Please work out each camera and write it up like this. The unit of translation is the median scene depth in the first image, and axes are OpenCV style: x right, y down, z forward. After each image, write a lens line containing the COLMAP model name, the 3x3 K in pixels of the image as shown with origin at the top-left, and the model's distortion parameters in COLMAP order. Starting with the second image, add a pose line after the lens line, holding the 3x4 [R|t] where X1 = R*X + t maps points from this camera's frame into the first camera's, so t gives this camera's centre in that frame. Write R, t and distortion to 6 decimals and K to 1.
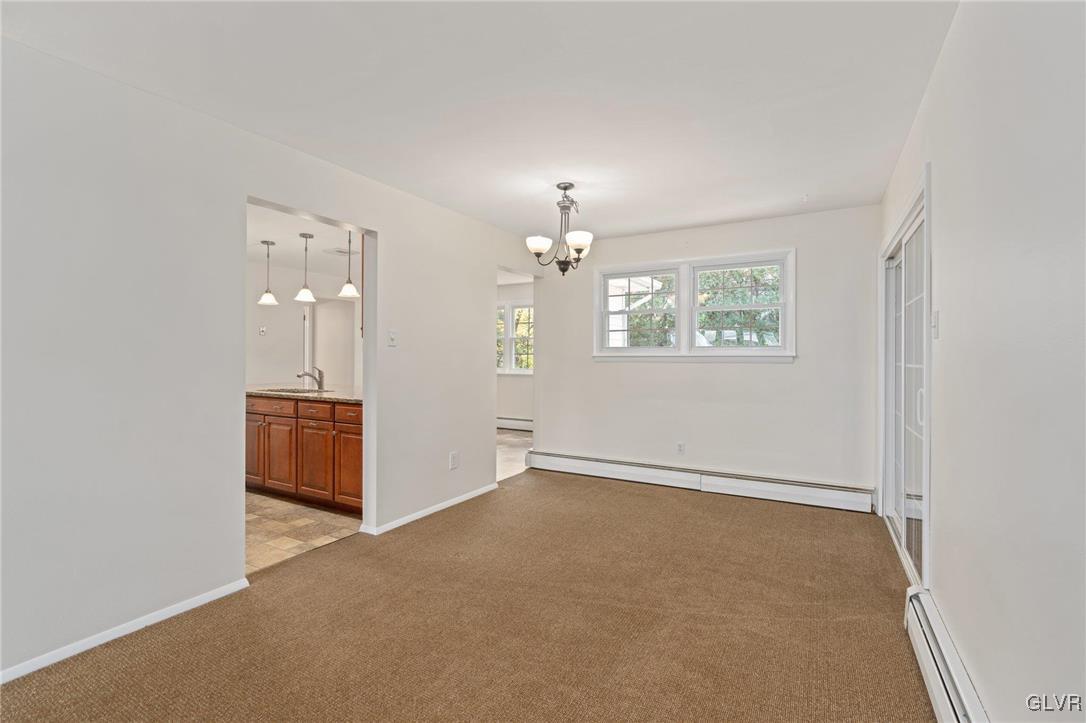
lens RADIAL K [[484.2, 0, 535.7], [0, 484.2, 354.4], [0, 0, 1]] dist [-0.002342, -0.000087]
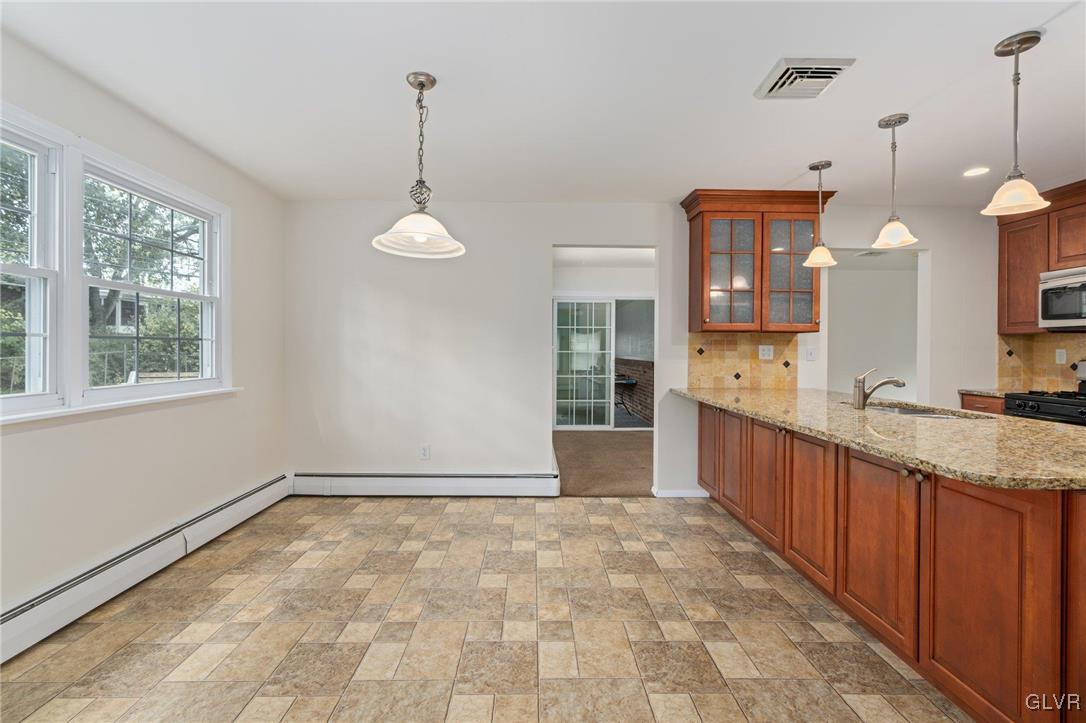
lens RADIAL K [[488.9, 0, 540.6], [0, 488.9, 353.2], [0, 0, 1]] dist [-0.002557, 0.000262]
pose [[-0.519378, -0.009557, 0.854491, -0.735994], [-0.010654, 0.999932, 0.004708, 0.008736], [-0.854478, -0.006659, -0.519444, 1.614011]]
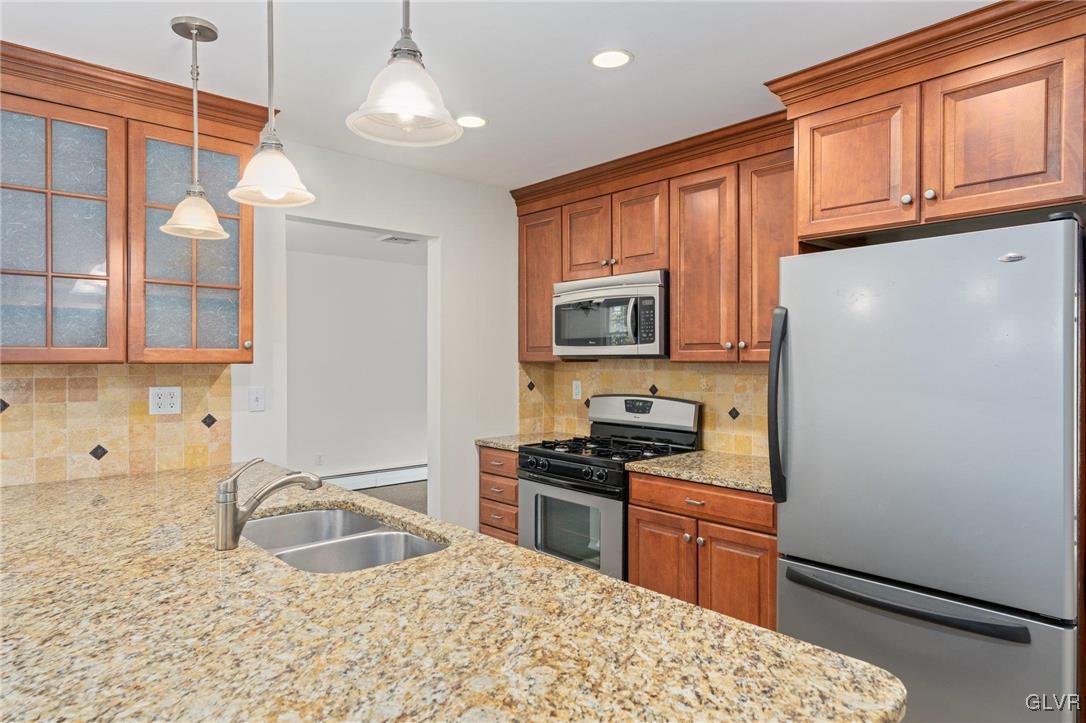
lens RADIAL K [[651.8, 0, 543.0], [0, 651.8, 361.5], [0, 0, 1]] dist [0.003175, 0.000119]
pose [[-0.952254, -0.002223, 0.305300, -0.712484], [-0.002627, 0.999996, -0.000911, -0.029349], [-0.305297, -0.001669, -0.952256, 1.280617]]
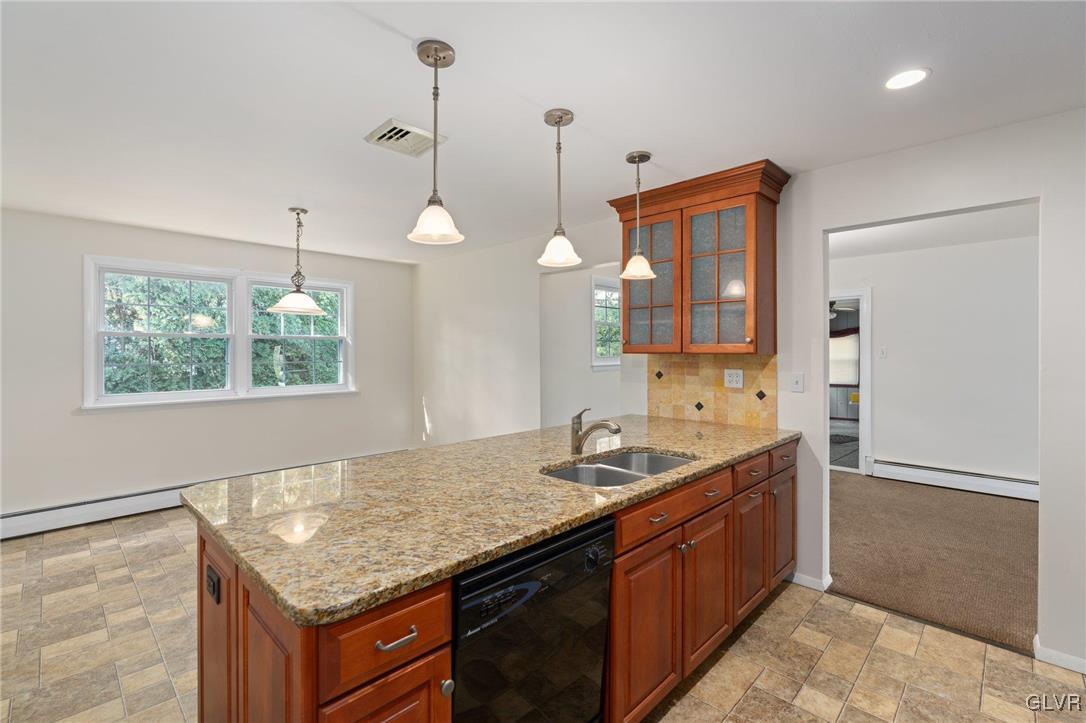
lens RADIAL K [[484.2, 0, 535.7], [0, 484.2, 354.4], [0, 0, 1]] dist [-0.002342, -0.000087]
pose [[0.251840, -0.006419, 0.967748, -0.920193], [-0.003379, 0.999966, 0.007512, -0.030709], [-0.967763, -0.005162, 0.251810, 0.912050]]
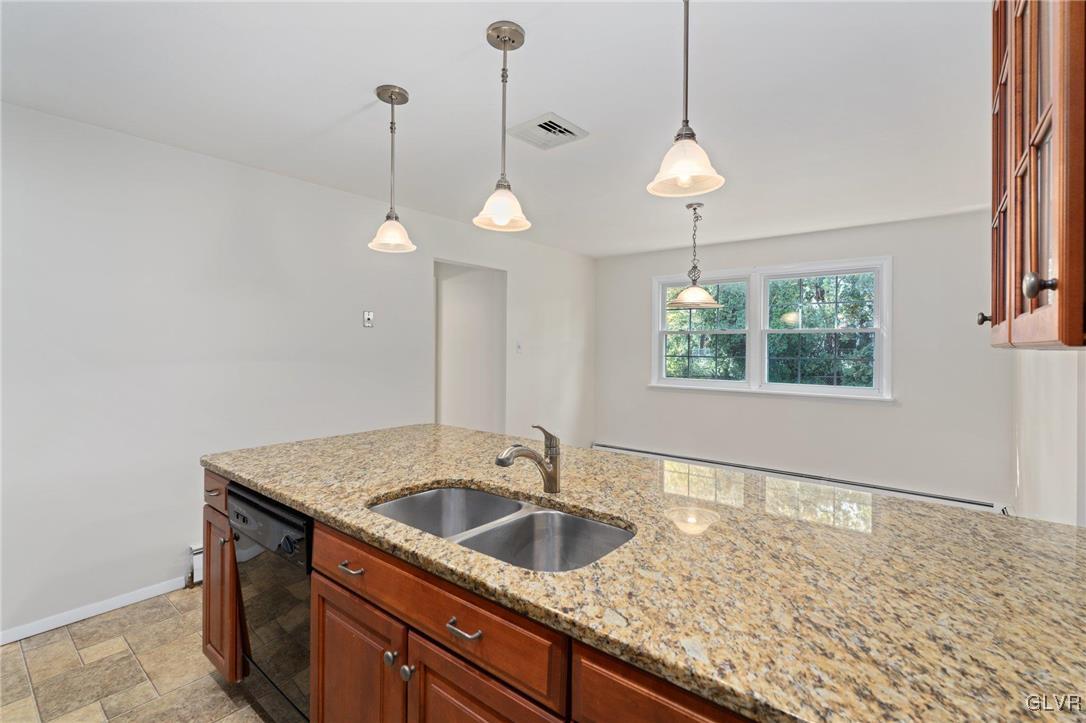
lens RADIAL K [[485.8, 0, 543.3], [0, 485.8, 350.0], [0, 0, 1]] dist [0.001374, 0.000126]
pose [[0.989476, 0.007366, -0.144506, -0.398724], [-0.005983, 0.999932, 0.010007, -0.027171], [0.144570, -0.009037, 0.989453, 0.665847]]
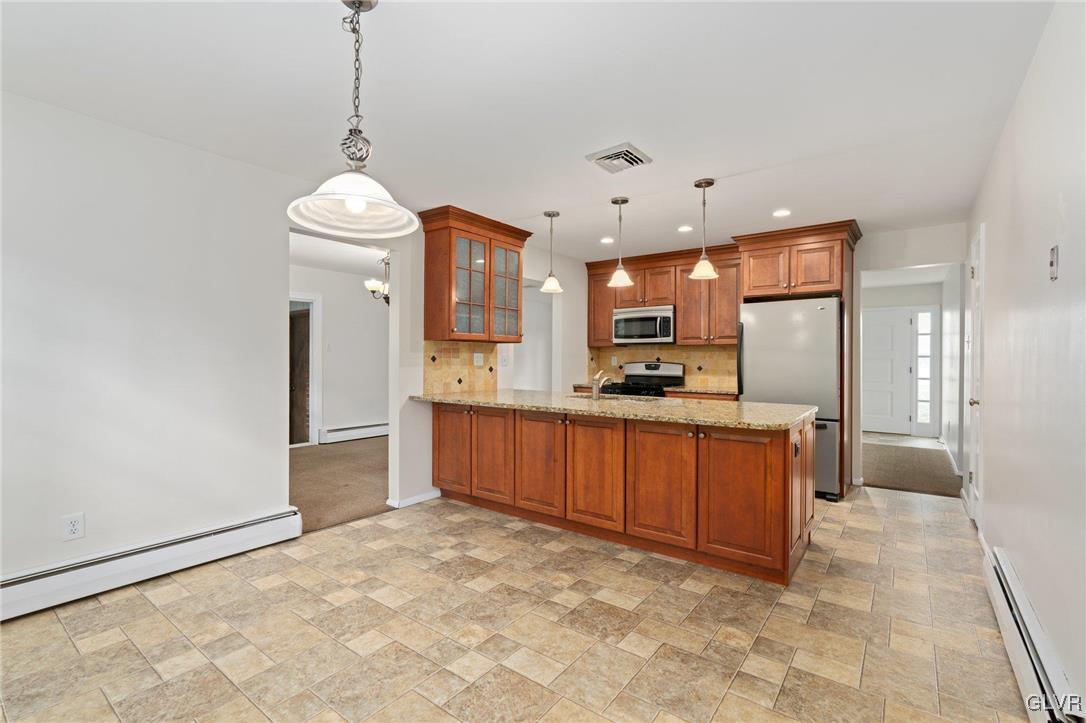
lens RADIAL K [[489.4, 0, 543.0], [0, 489.4, 361.5], [0, 0, 1]] dist [-0.006202, 0.000090]
pose [[-0.993260, -0.005138, 0.115790, -0.446412], [-0.005097, 0.999987, 0.000644, 0.010020], [-0.115792, 0.000049, -0.993273, 1.798749]]
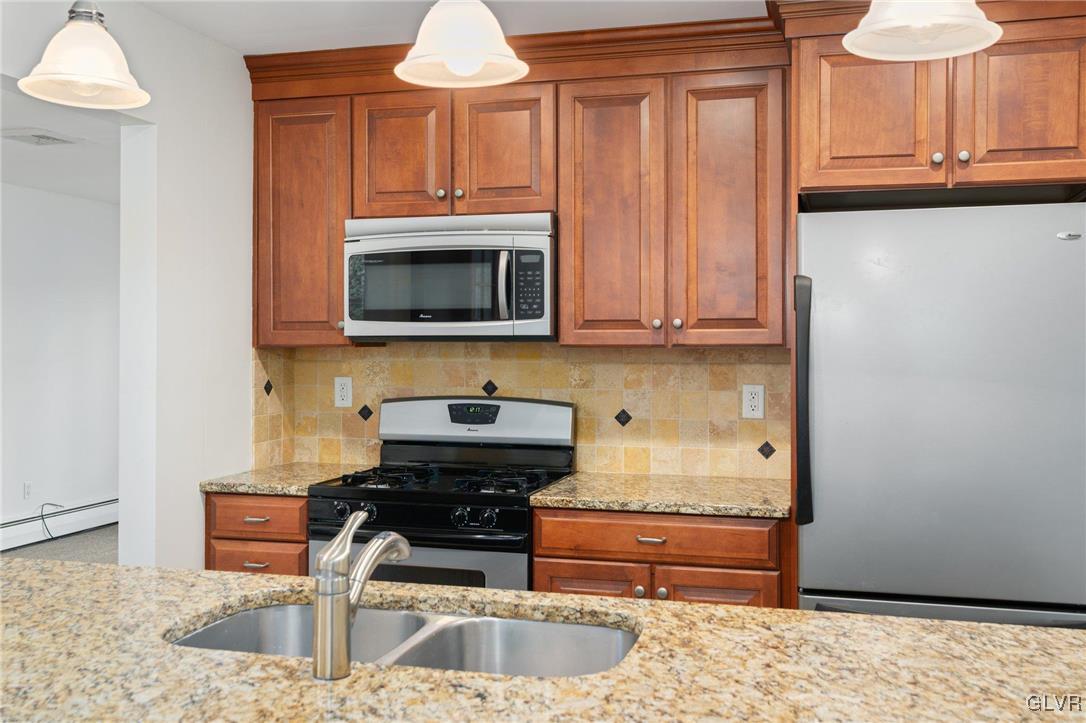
lens RADIAL K [[1056.9, 0, 540.9], [0, 1056.9, 341.4], [0, 0, 1]] dist [0.007285, -0.003568]
pose [[-0.966646, -0.002278, -0.256107, -0.418114], [-0.000486, 0.999975, -0.007059, -0.028002], [0.256117, -0.006699, -0.966623, 1.326676]]
